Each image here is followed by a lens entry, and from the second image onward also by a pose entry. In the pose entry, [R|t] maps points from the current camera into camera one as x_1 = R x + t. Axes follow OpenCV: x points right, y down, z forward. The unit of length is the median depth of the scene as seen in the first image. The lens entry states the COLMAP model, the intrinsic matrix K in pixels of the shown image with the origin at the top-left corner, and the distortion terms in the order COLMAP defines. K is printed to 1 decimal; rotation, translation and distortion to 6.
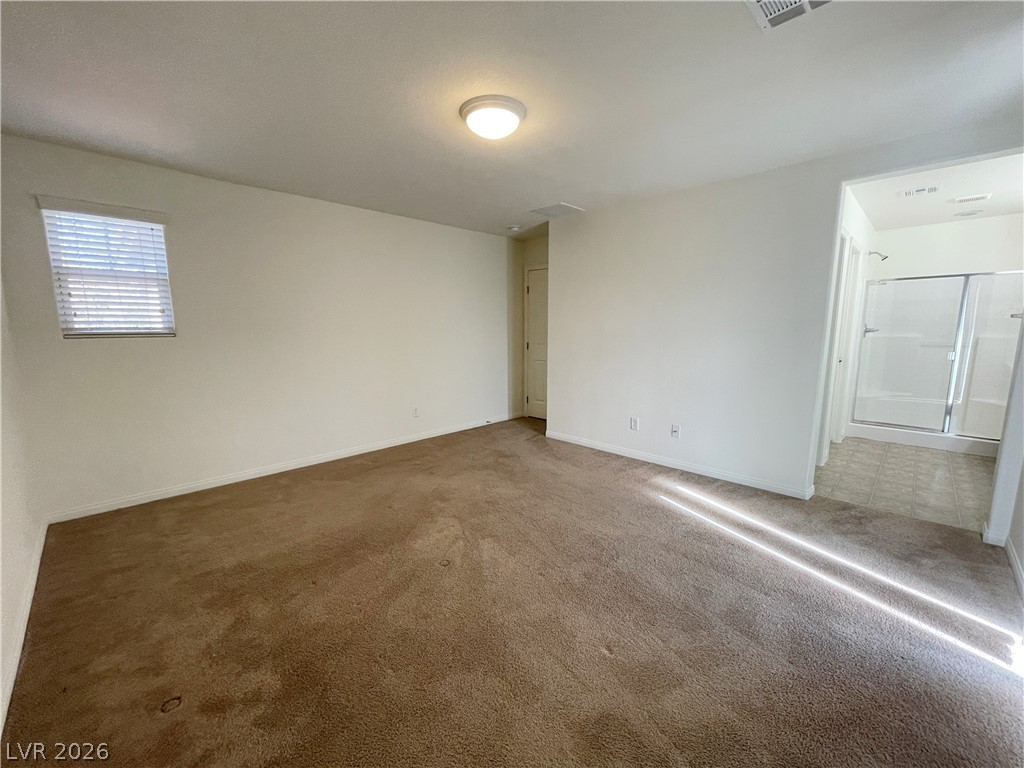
lens RADIAL K [[412.6, 0, 508.8], [0, 412.6, 385.8], [0, 0, 1]] dist [0.001250, 0.000015]
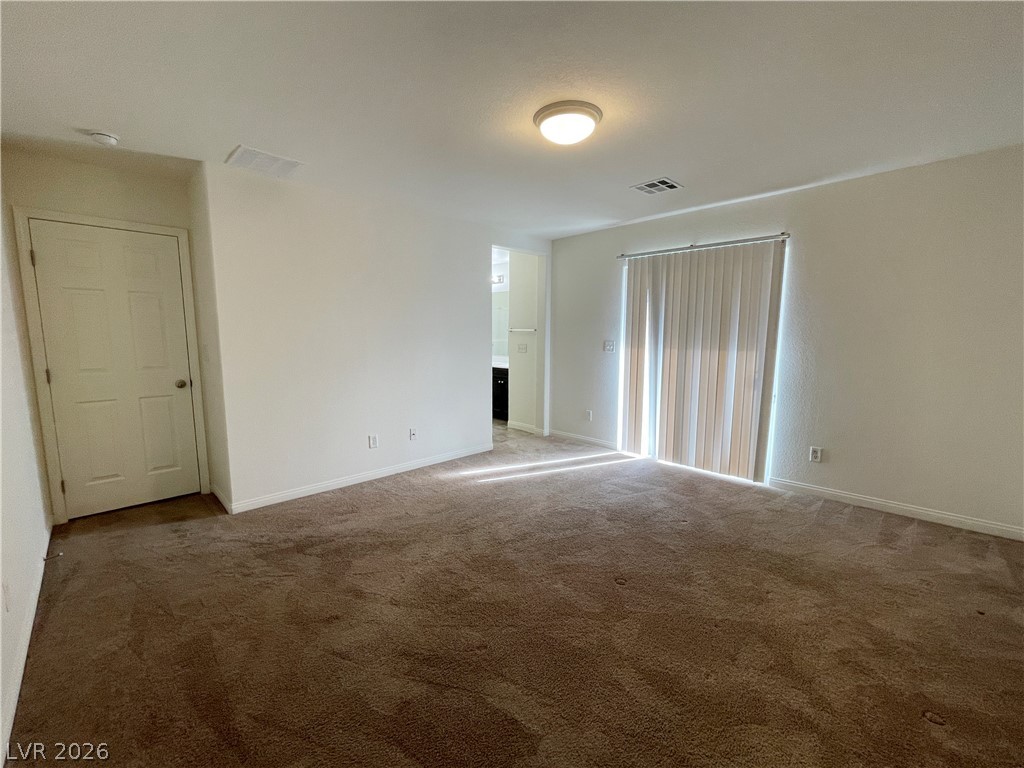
lens RADIAL K [[437.0, 0, 500.6], [0, 437.0, 385.4], [0, 0, 1]] dist [0.001090, 0.000132]
pose [[0.026666, -0.121110, 0.992281, -0.818113], [0.142291, 0.982986, 0.116152, -0.131702], [-0.989466, 0.138096, 0.043445, 0.852764]]
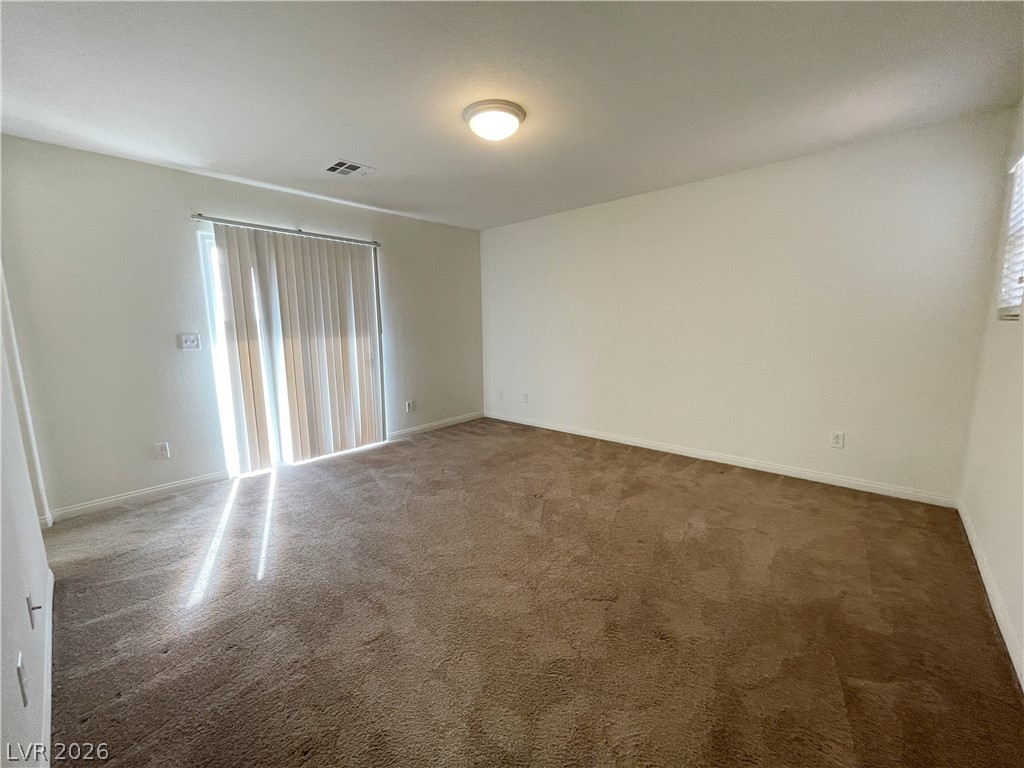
lens RADIAL K [[419.1, 0, 507.8], [0, 419.1, 386.3], [0, 0, 1]] dist [0.000418, -0.000190]
pose [[-0.998140, 0.028683, -0.053797, 0.003939], [0.012325, 0.959126, 0.282710, -0.210693], [0.059707, 0.281521, -0.957696, 1.584905]]
